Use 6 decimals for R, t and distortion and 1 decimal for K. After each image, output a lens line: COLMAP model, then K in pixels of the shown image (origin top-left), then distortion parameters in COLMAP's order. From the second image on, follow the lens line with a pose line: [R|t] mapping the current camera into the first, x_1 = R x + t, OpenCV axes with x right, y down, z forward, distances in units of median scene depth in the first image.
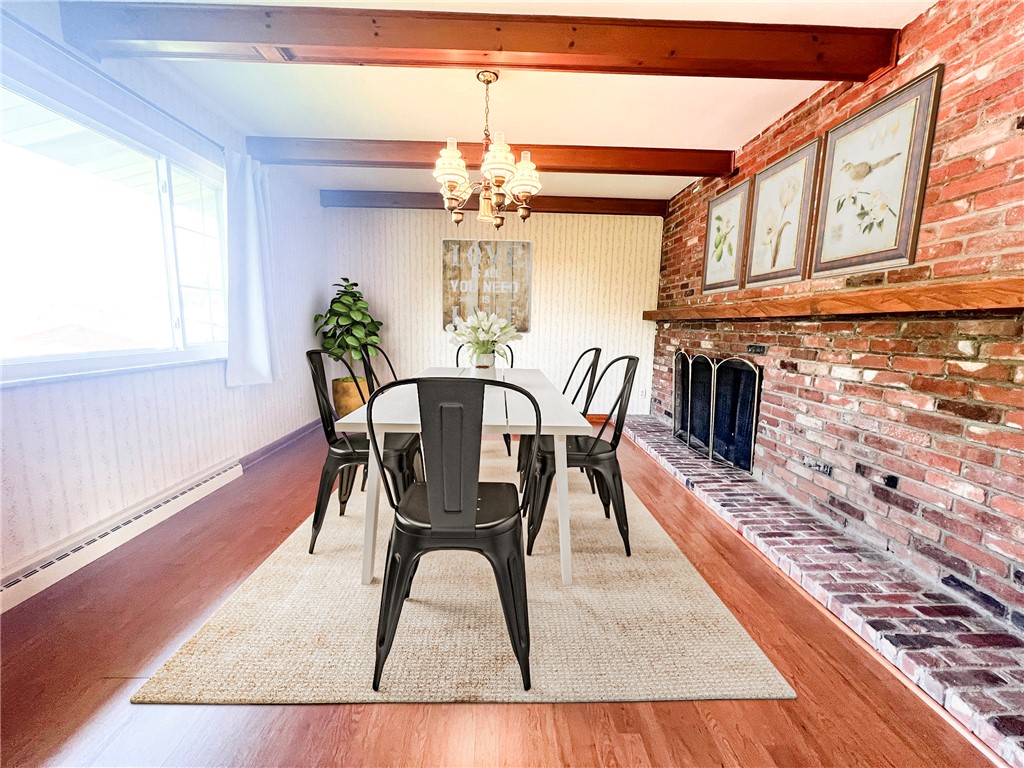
lens RADIAL K [[411.0, 0, 508.9], [0, 411.0, 384.8], [0, 0, 1]] dist [-0.000702, -0.000360]
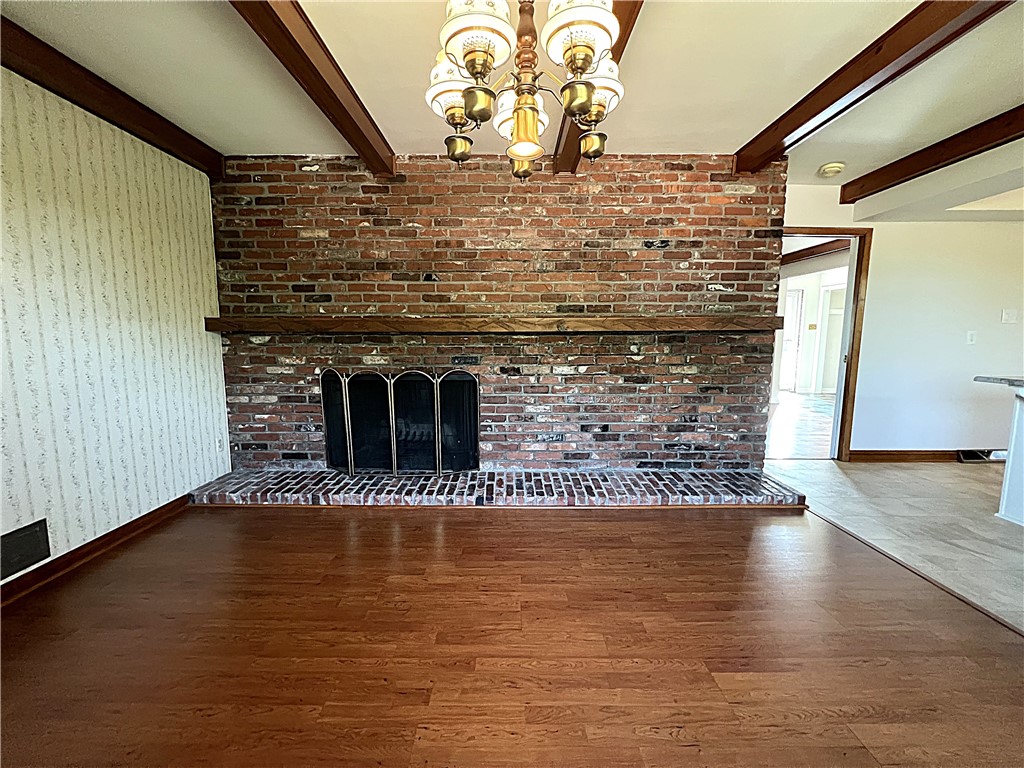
lens RADIAL K [[411.0, 0, 509.1], [0, 411.0, 381.7], [0, 0, 1]] dist [-0.000702, -0.000360]
pose [[0.024001, -0.139695, 0.989904, -0.652846], [0.145683, 0.980108, 0.134780, -0.212566], [-0.989040, 0.140977, 0.043875, 1.116206]]
